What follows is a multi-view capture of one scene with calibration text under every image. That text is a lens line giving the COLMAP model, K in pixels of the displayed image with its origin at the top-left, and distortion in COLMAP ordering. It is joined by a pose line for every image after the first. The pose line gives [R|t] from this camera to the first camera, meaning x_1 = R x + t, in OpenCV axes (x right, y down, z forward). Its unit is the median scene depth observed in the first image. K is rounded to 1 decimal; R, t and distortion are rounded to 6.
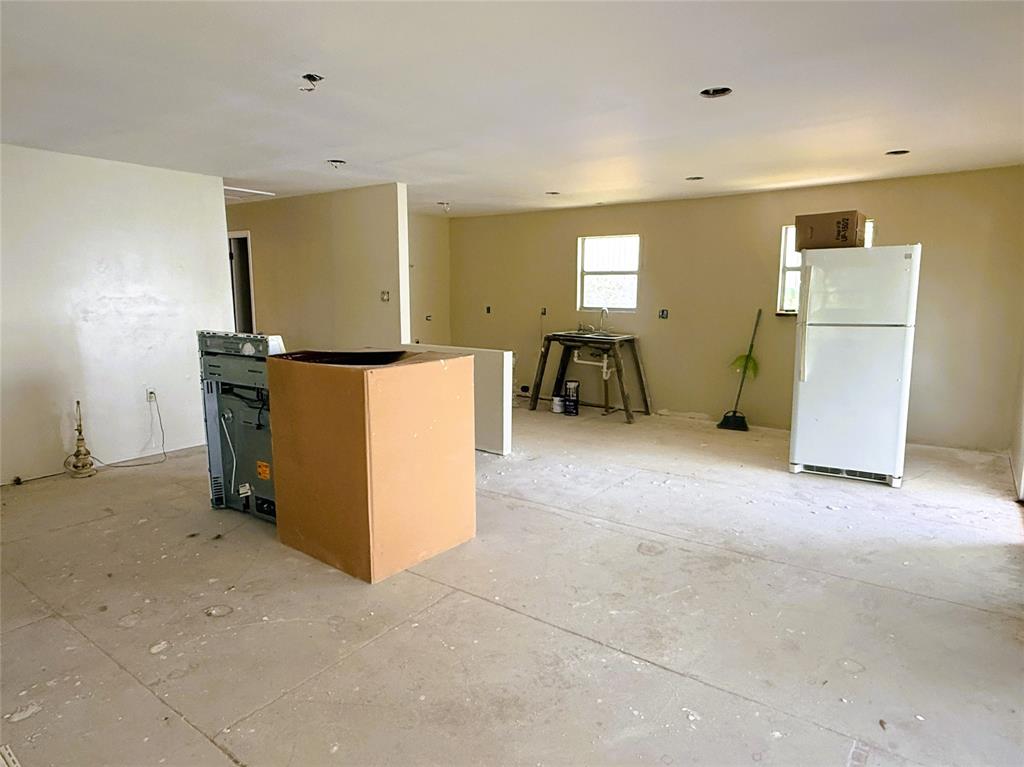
lens RADIAL K [[601.8, 0, 512.0], [0, 601.8, 383.5], [0, 0, 1]] dist [-0.001648, 0.001903]
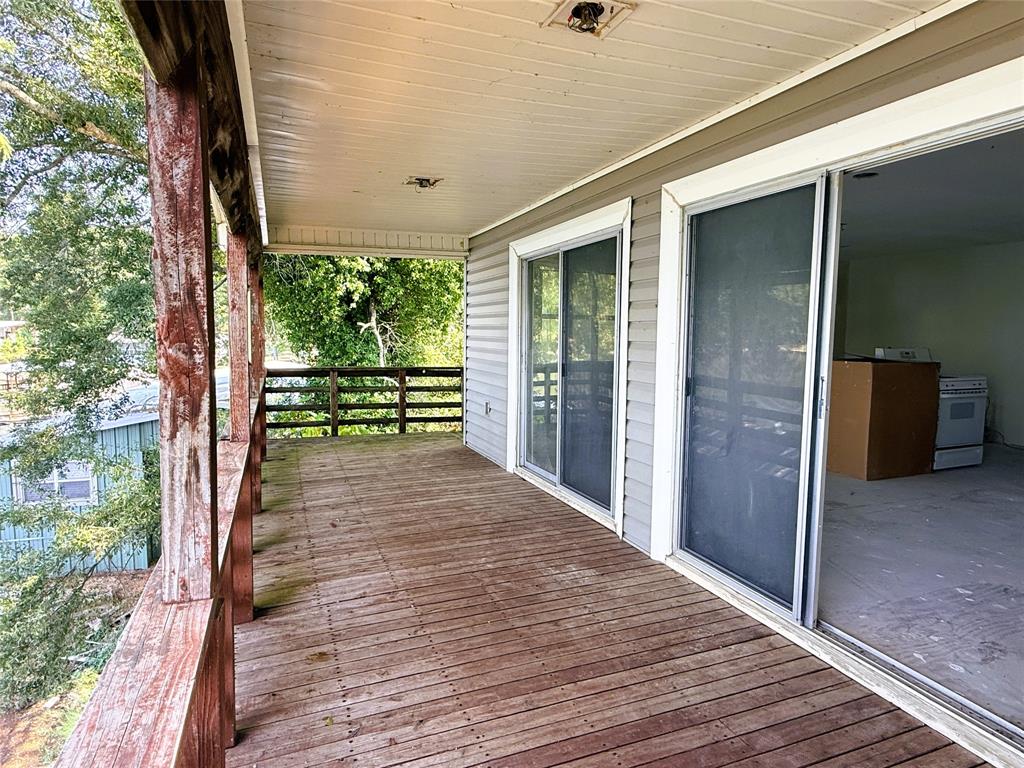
lens RADIAL K [[581.6, 0, 512.0], [0, 581.6, 384.0], [0, 0, 1]] dist [-0.000997, 0.001059]
pose [[-0.522544, 0.072854, -0.849494, 1.599542], [-0.141933, 0.975008, 0.170925, -0.108945], [0.840716, 0.209887, -0.499144, 0.903401]]
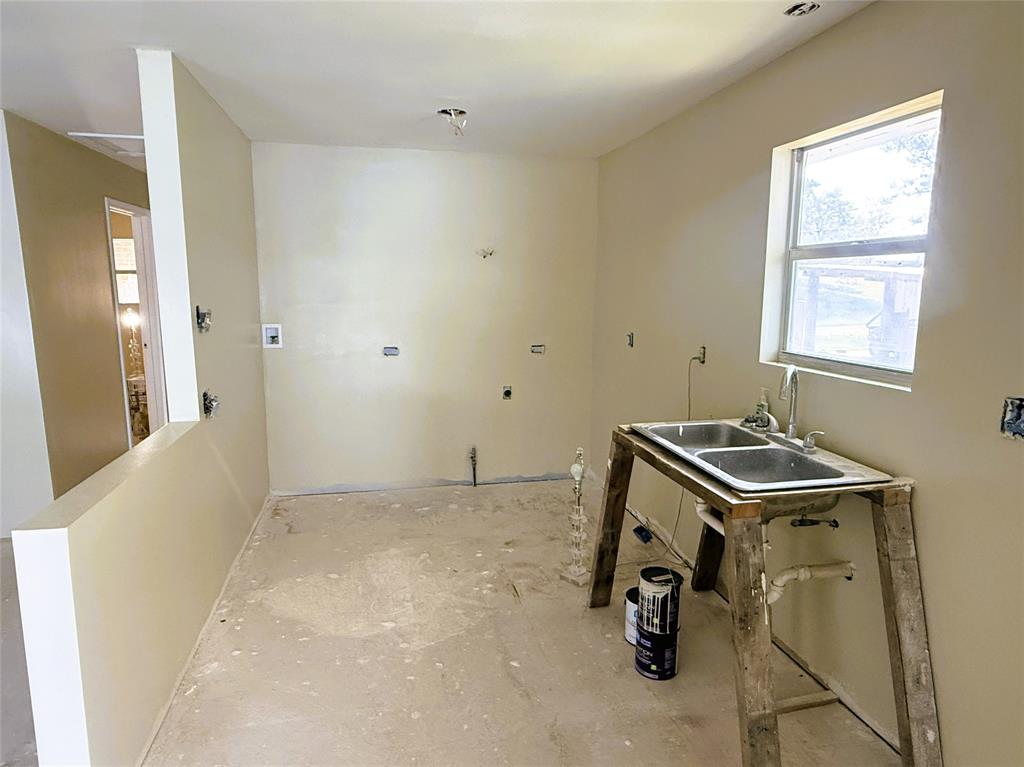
lens RADIAL K [[601.8, 0, 512.0], [0, 601.8, 383.5], [0, 0, 1]] dist [-0.001648, 0.001903]
pose [[0.760666, 0.101587, -0.641145, 0.474227], [-0.100891, 0.994178, 0.037825, -0.224998], [0.641255, 0.035914, 0.766487, 1.345722]]
